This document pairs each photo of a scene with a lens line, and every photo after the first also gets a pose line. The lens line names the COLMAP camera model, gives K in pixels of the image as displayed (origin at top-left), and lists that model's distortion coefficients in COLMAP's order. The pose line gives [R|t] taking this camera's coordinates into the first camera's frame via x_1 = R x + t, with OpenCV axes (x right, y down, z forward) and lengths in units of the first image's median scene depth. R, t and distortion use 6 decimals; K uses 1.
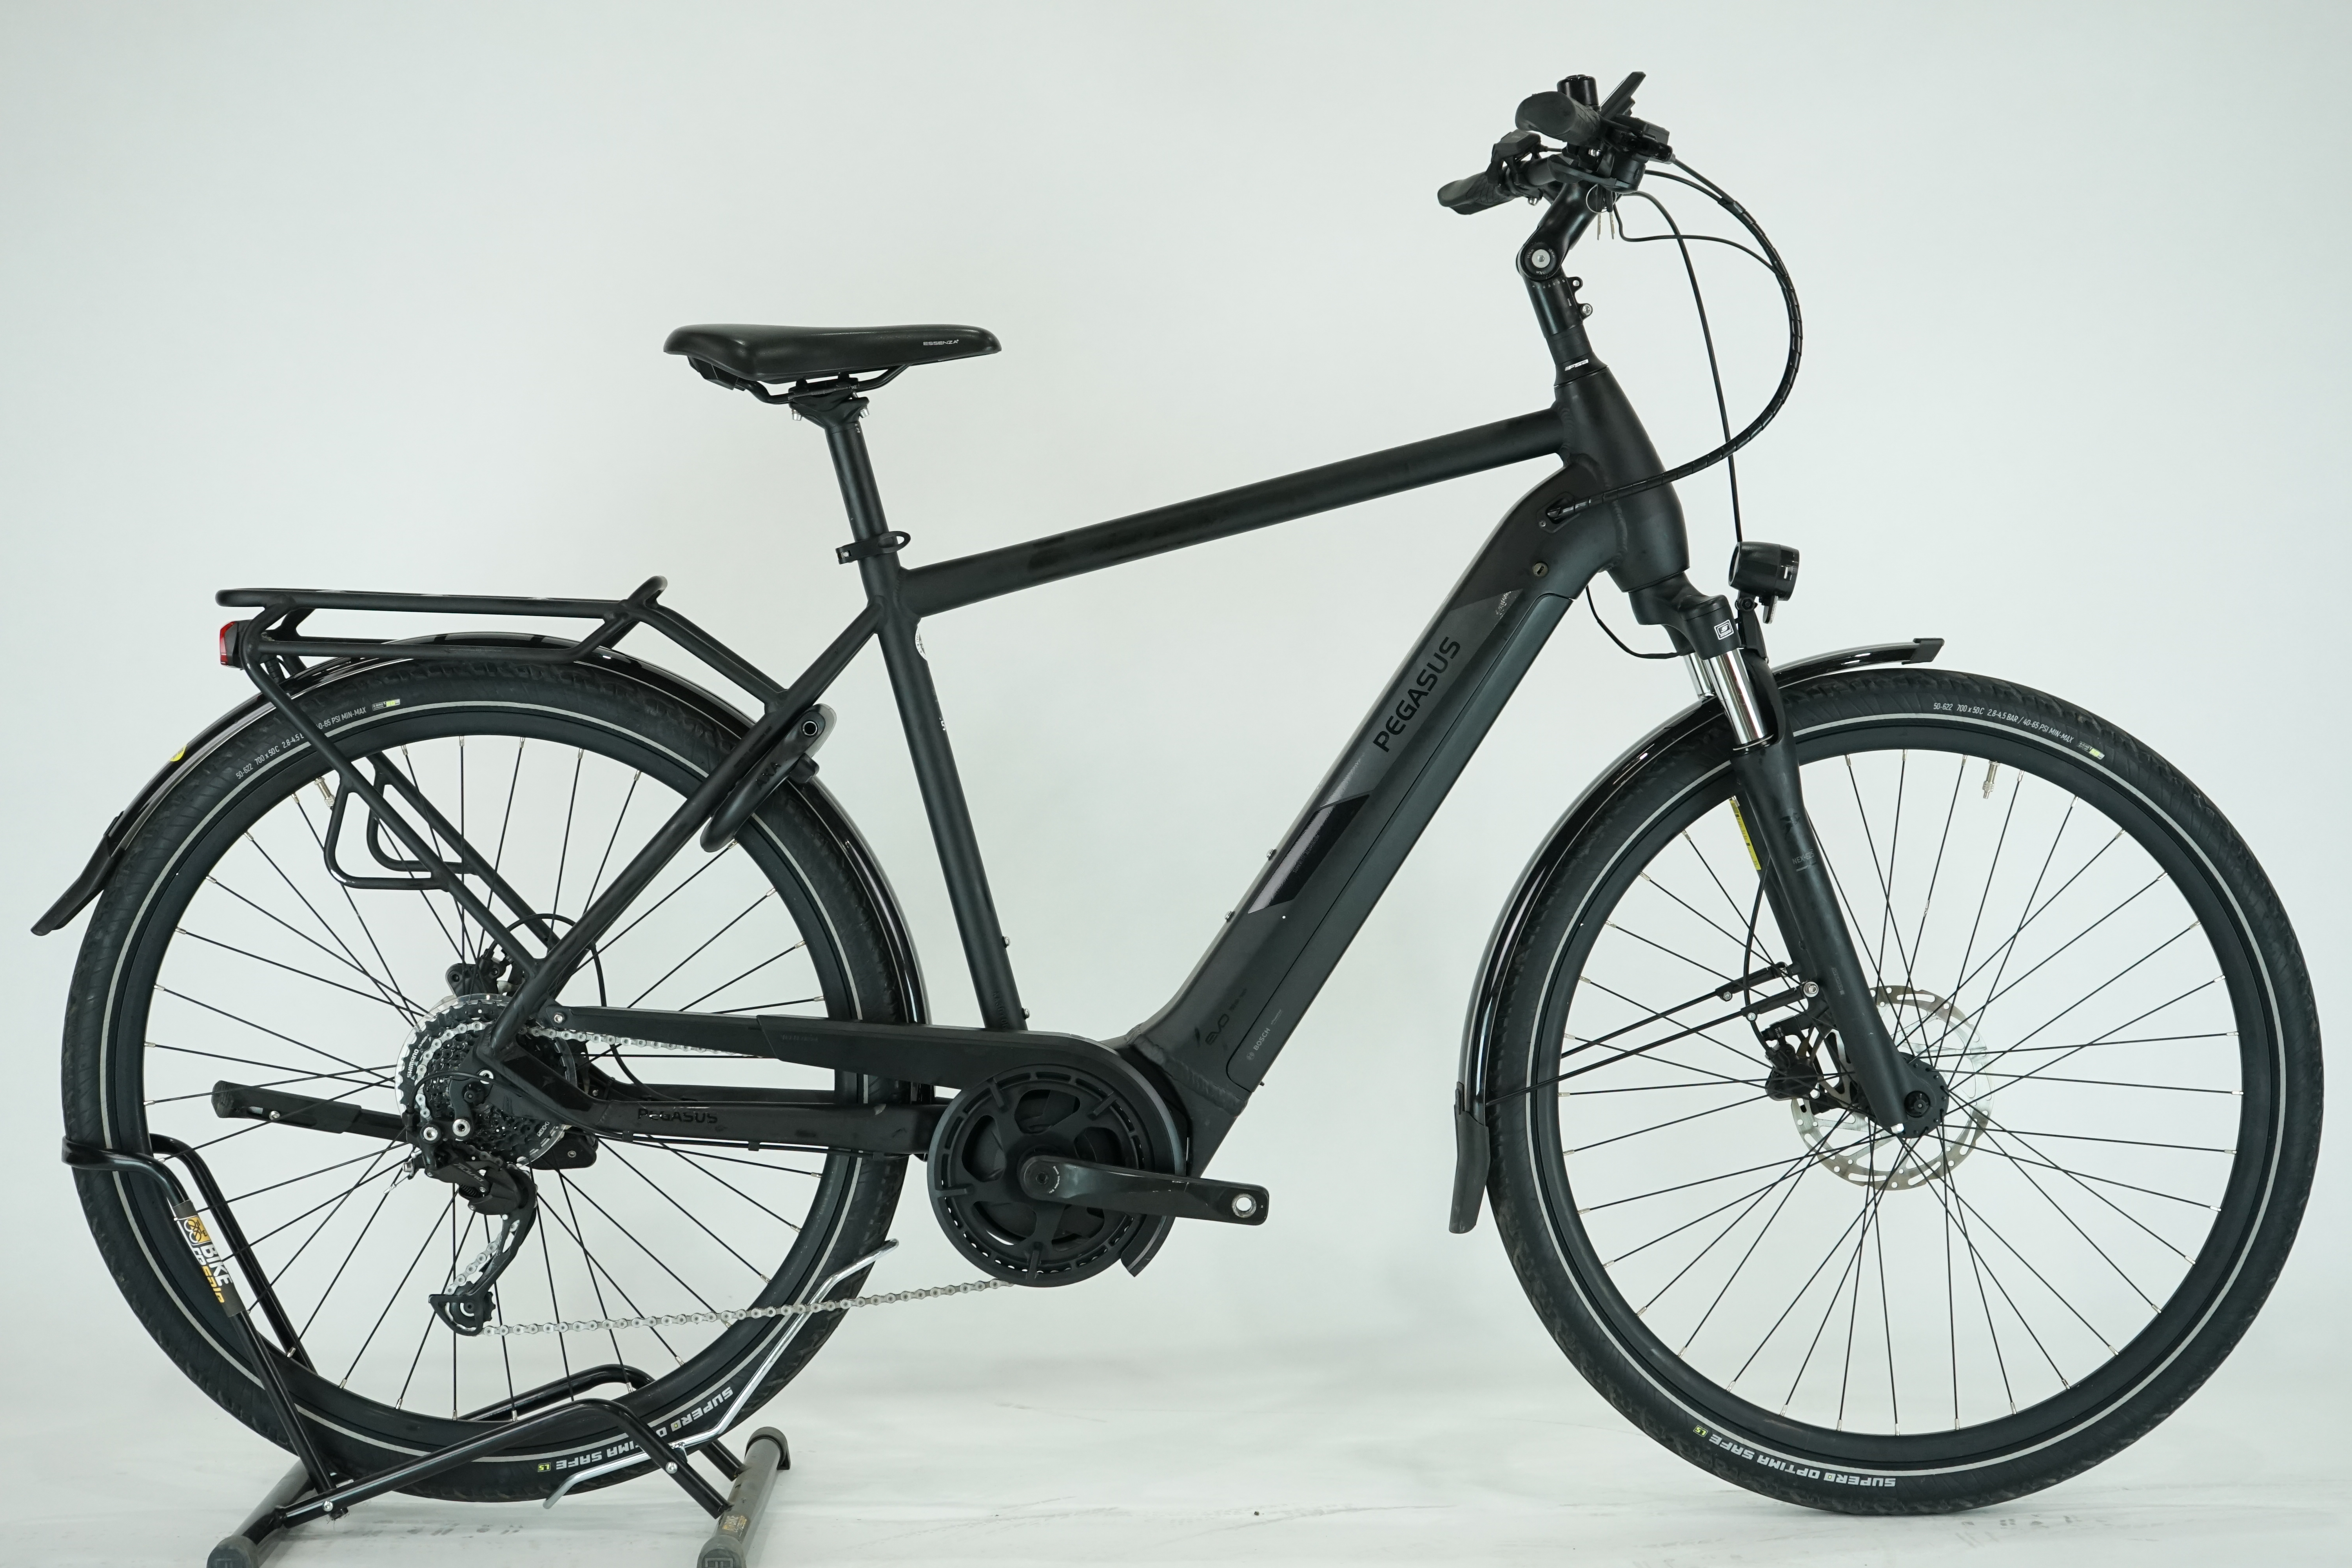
lens RADIAL K [[4012.5, 0, 1176.0], [0, 4012.5, 784.0], [0, 0, 1]] dist [-0.000047, 0.040364]
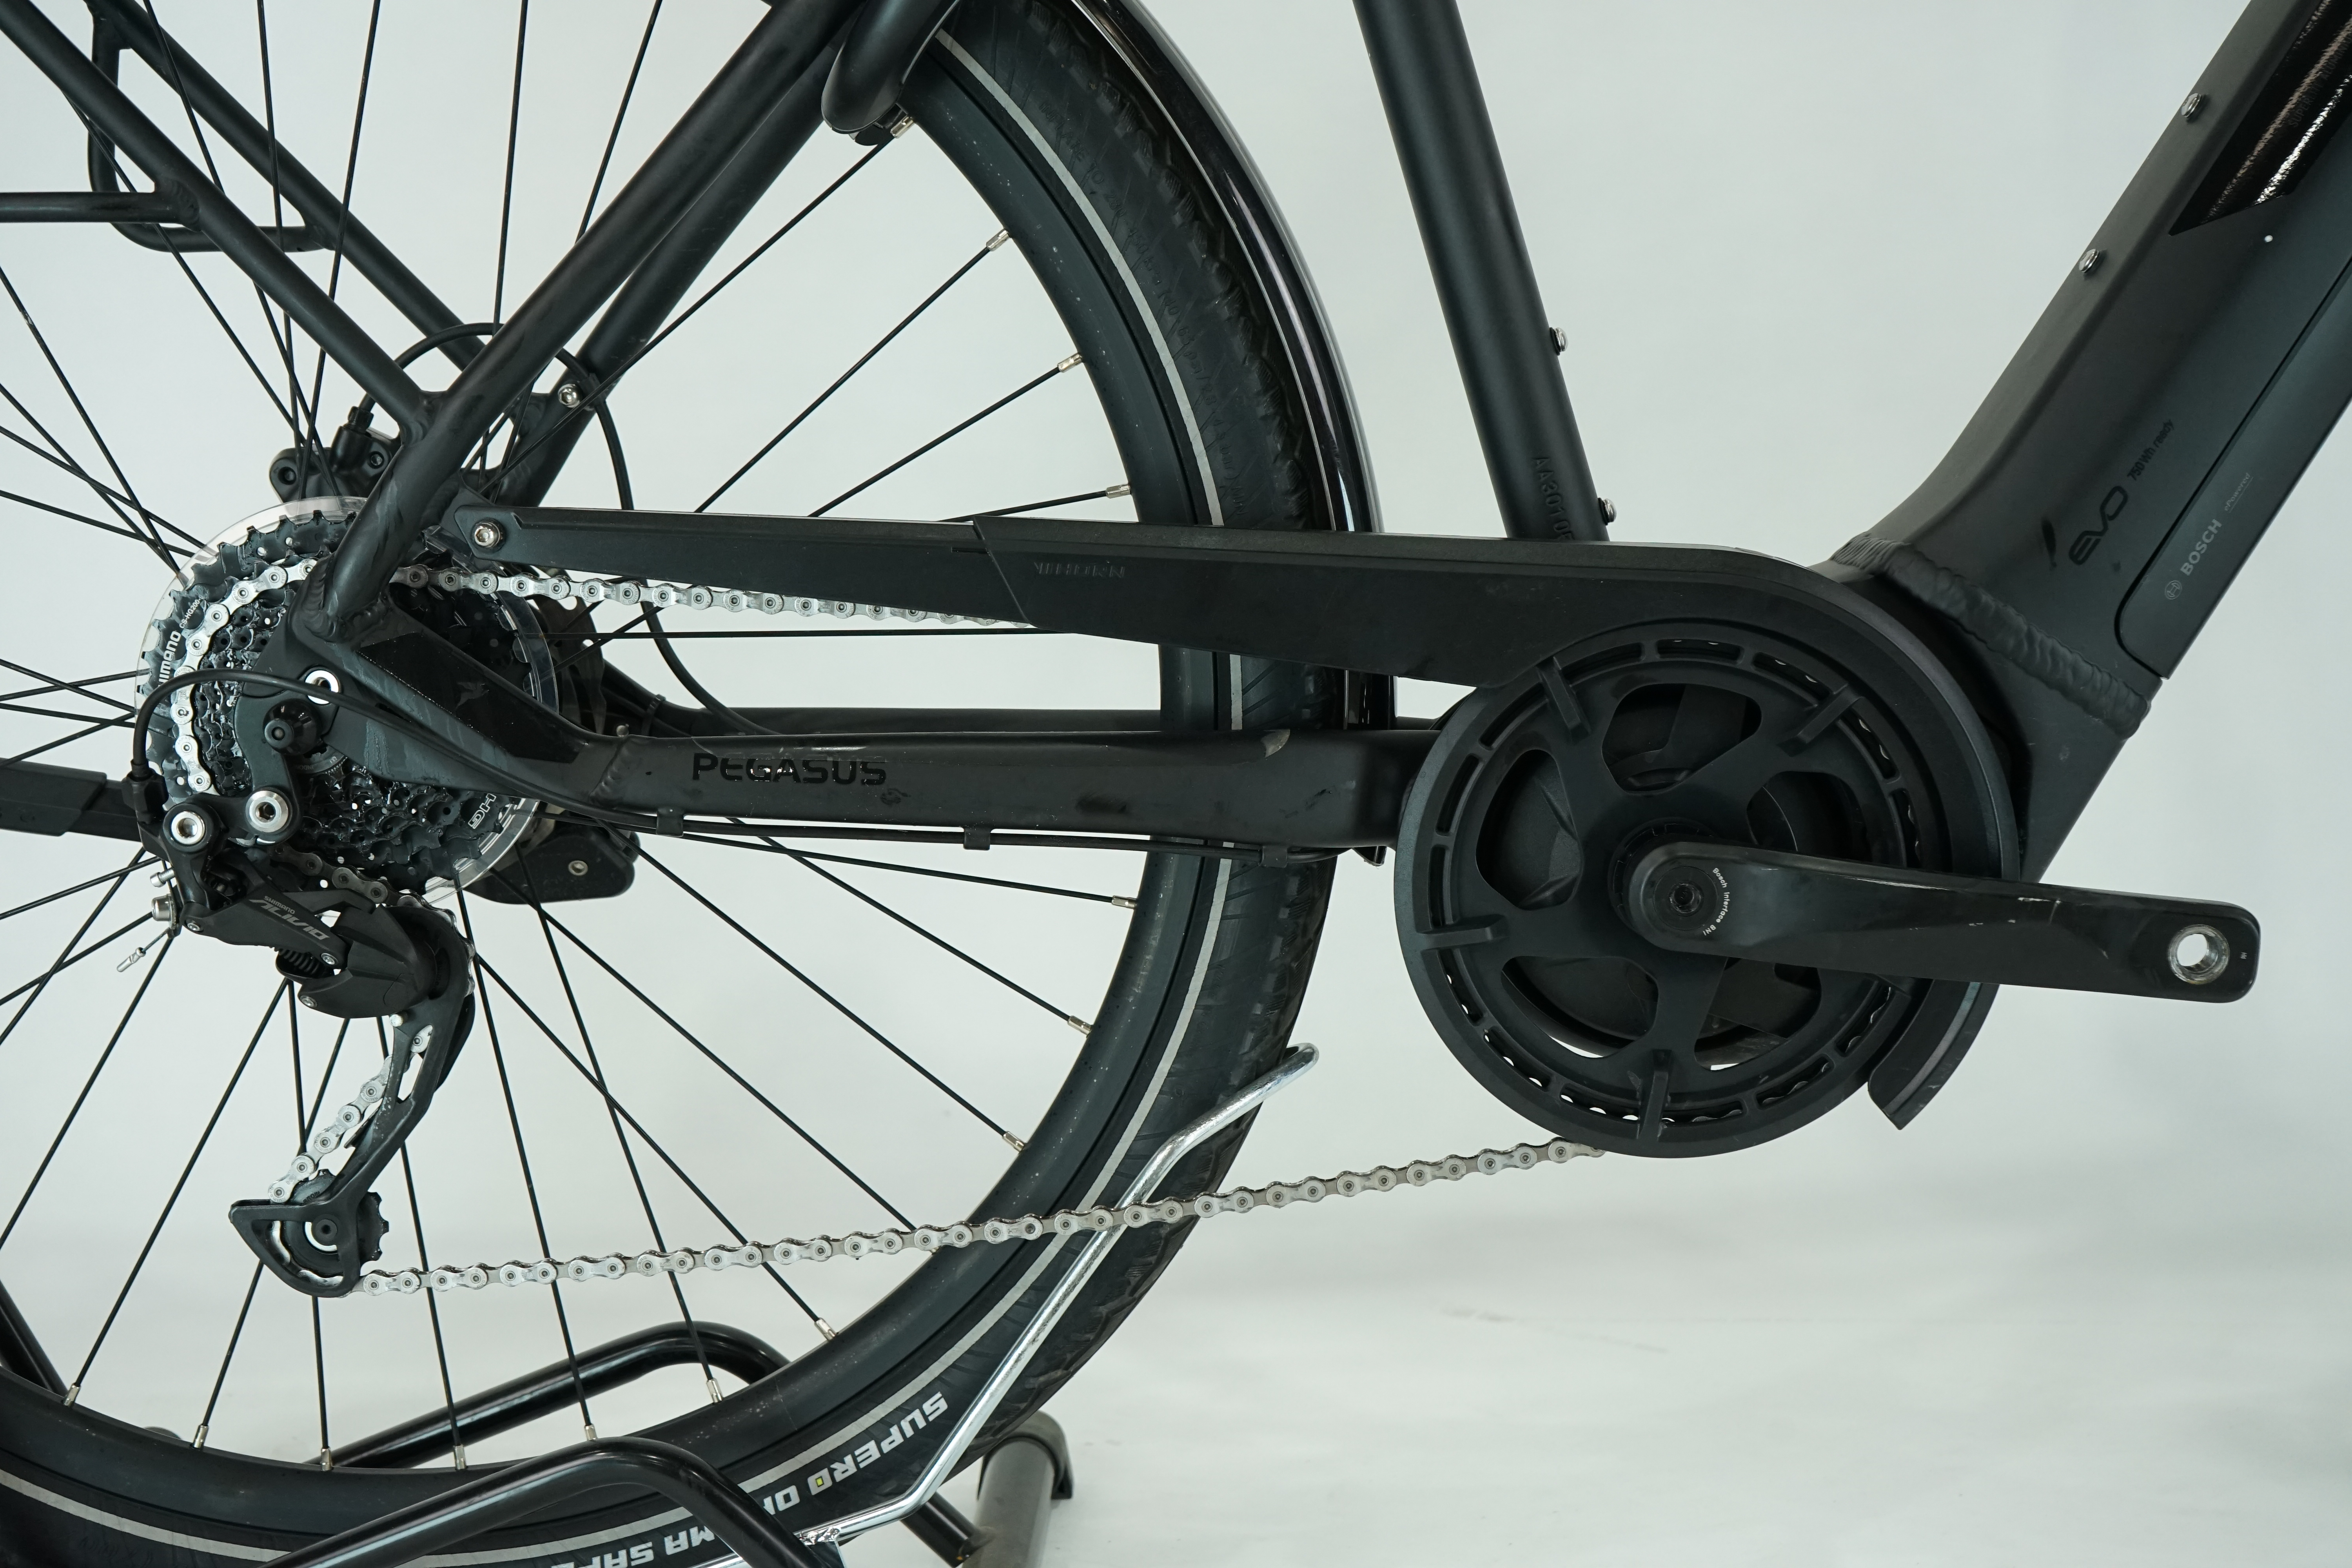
lens RADIAL K [[2886.8, 0, 1176.0], [0, 2886.8, 784.0], [0, 0, 1]] dist [0.064038, 0.004701]
pose [[0.998978, -0.026003, -0.036970, -0.072798], [0.028437, 0.997355, 0.066897, 0.064705], [0.035132, -0.067880, 0.997075, 0.697130]]
